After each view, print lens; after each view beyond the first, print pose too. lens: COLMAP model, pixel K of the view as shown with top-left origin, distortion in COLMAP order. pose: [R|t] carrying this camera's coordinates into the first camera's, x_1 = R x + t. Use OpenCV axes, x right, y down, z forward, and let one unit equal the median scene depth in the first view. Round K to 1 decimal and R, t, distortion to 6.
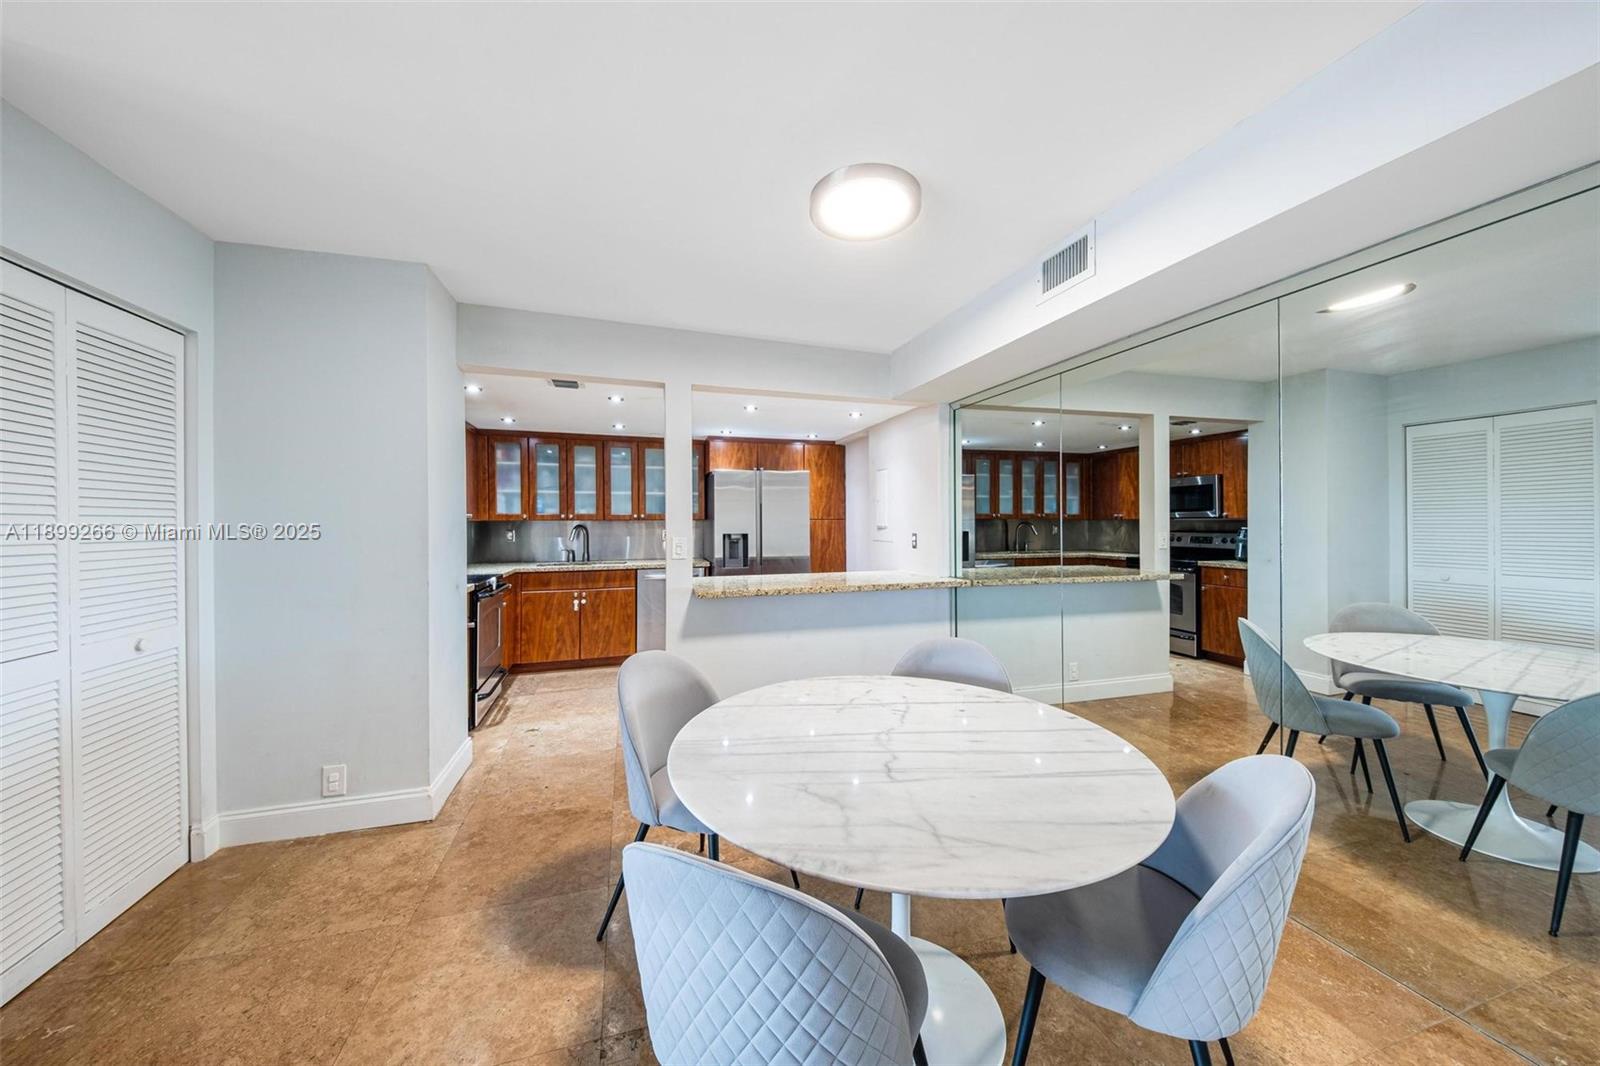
lens RADIAL K [[547.6, 0, 816.4], [0, 547.6, 521.4], [0, 0, 1]] dist [0.013426, -0.002792]
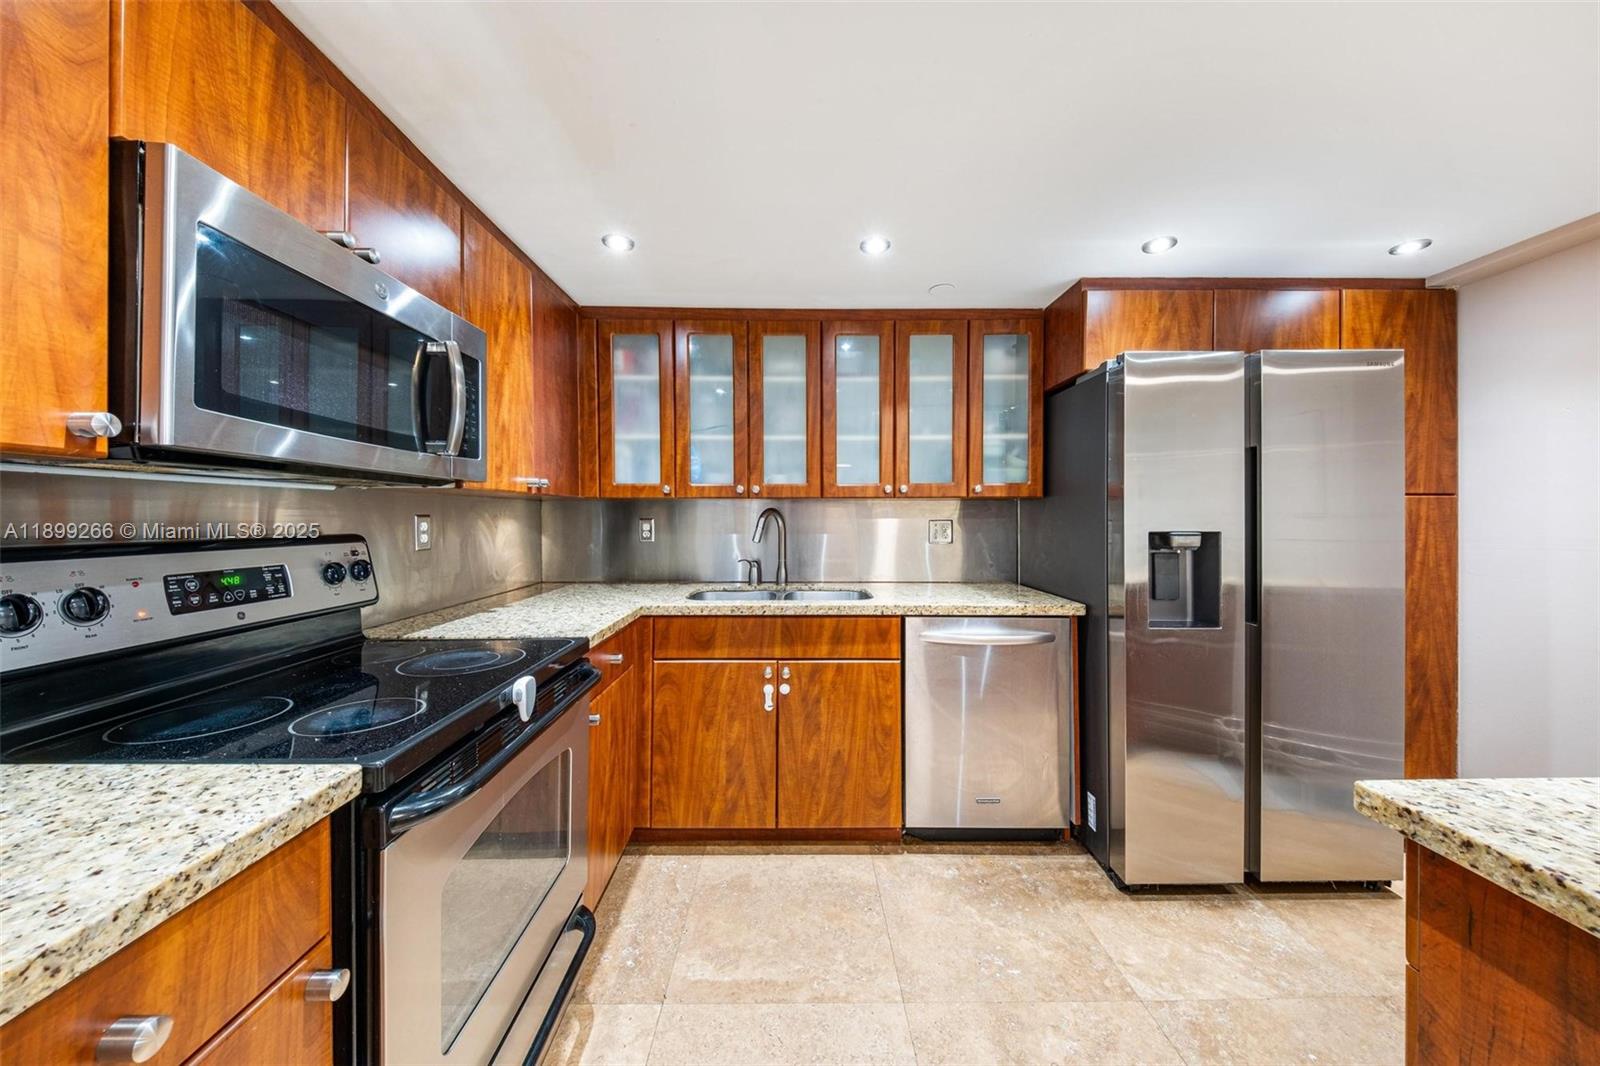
lens RADIAL K [[547.6, 0, 811.3], [0, 547.6, 512.5], [0, 0, 1]] dist [0.013426, -0.002792]
pose [[0.955965, 0.002269, -0.293472, -0.294401], [-0.002695, 0.999996, -0.001046, 0.011535], [0.293468, 0.001791, 0.955967, 0.630499]]
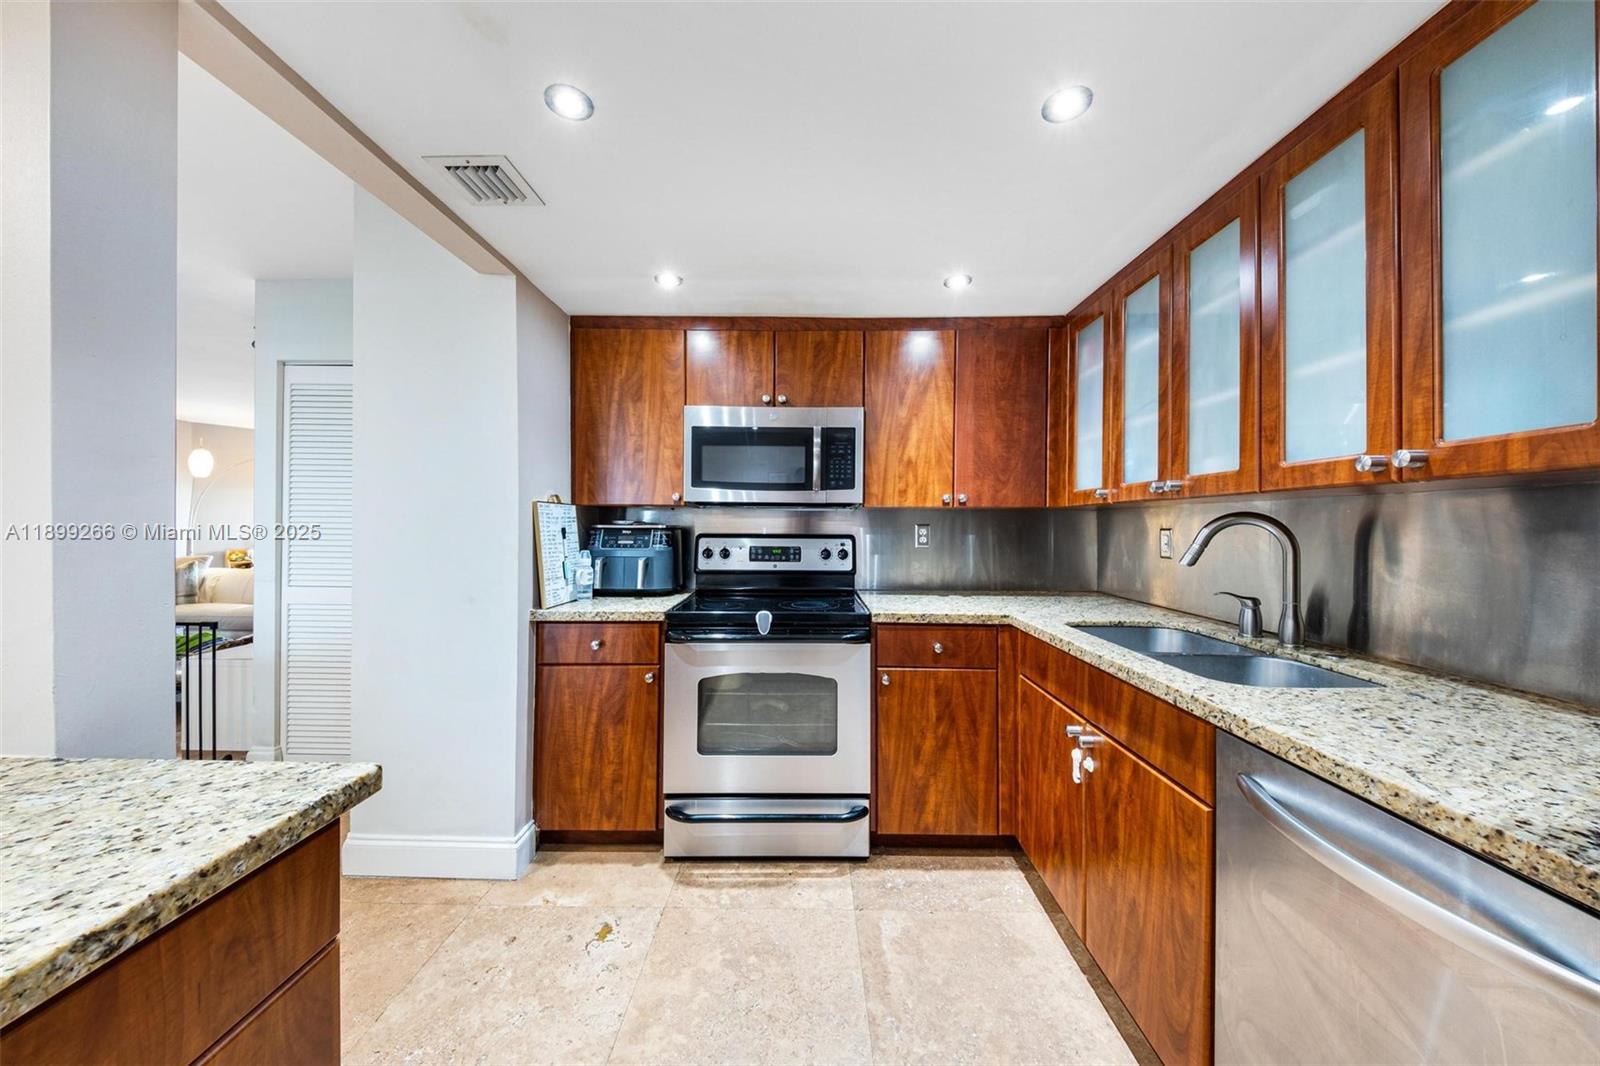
lens RADIAL K [[547.6, 0, 796.4], [0, 547.6, 521.2], [0, 0, 1]] dist [0.013426, -0.002792]
pose [[-0.333837, -0.002270, -0.942628, -0.083061], [0.000548, 0.999996, -0.002602, 0.011941], [0.942631, -0.001386, -0.333834, 0.990220]]
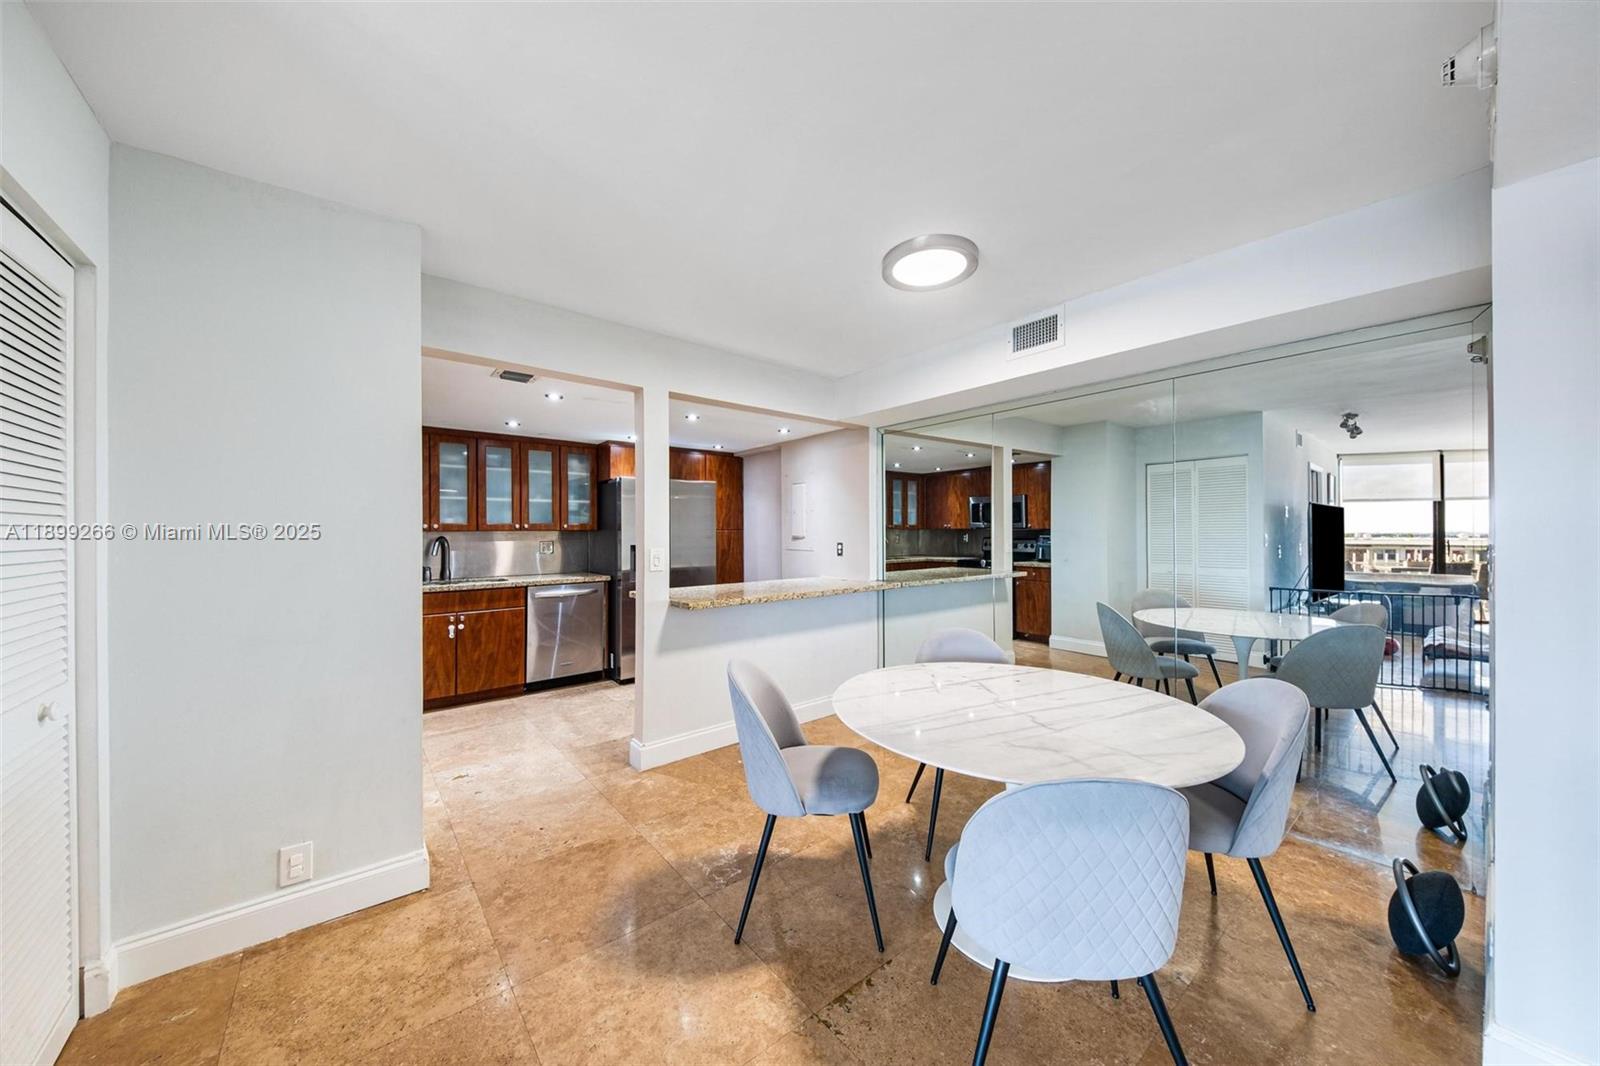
lens RADIAL K [[547.6, 0, 813.2], [0, 547.6, 523.8], [0, 0, 1]] dist [0.013426, -0.002792]
pose [[0.929945, 0.003167, 0.367686, -0.240471], [0.002141, 0.999899, -0.014028, -0.000162], [-0.367693, 0.013833, 0.929844, -0.002168]]
